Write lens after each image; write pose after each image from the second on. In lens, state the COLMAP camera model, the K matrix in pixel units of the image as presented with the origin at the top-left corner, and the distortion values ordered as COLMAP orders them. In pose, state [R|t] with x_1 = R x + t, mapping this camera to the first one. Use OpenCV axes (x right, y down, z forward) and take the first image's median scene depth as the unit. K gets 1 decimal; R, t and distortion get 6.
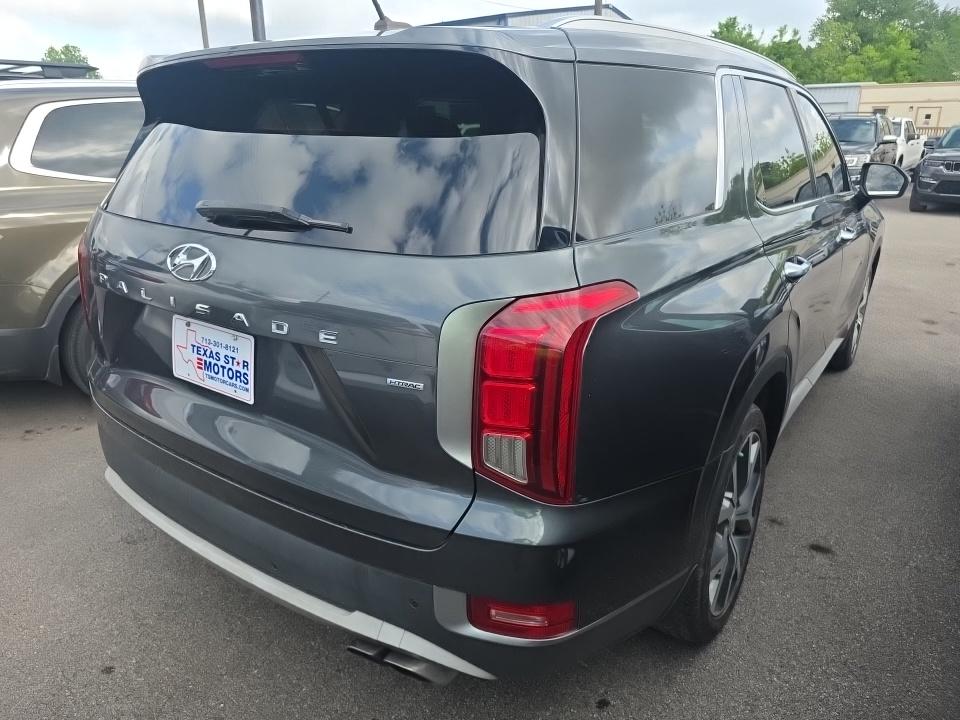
lens RADIAL K [[644.1, 0, 477.0], [0, 644.1, 358.1], [0, 0, 1]] dist [-0.002533, -0.004662]
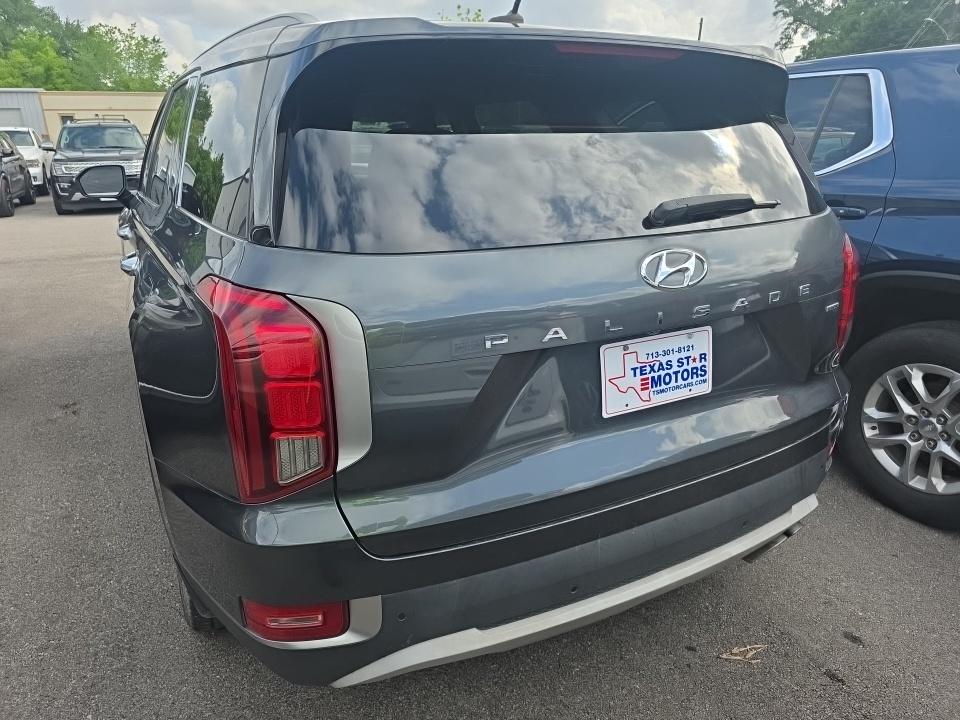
lens RADIAL K [[644.1, 0, 477.0], [0, 644.1, 361.9], [0, 0, 1]] dist [-0.002533, -0.004662]
pose [[0.454989, -0.297442, 0.839353, -1.335455], [0.301573, 0.938338, 0.169046, -0.253954], [-0.837878, 0.176212, 0.516634, 0.751165]]
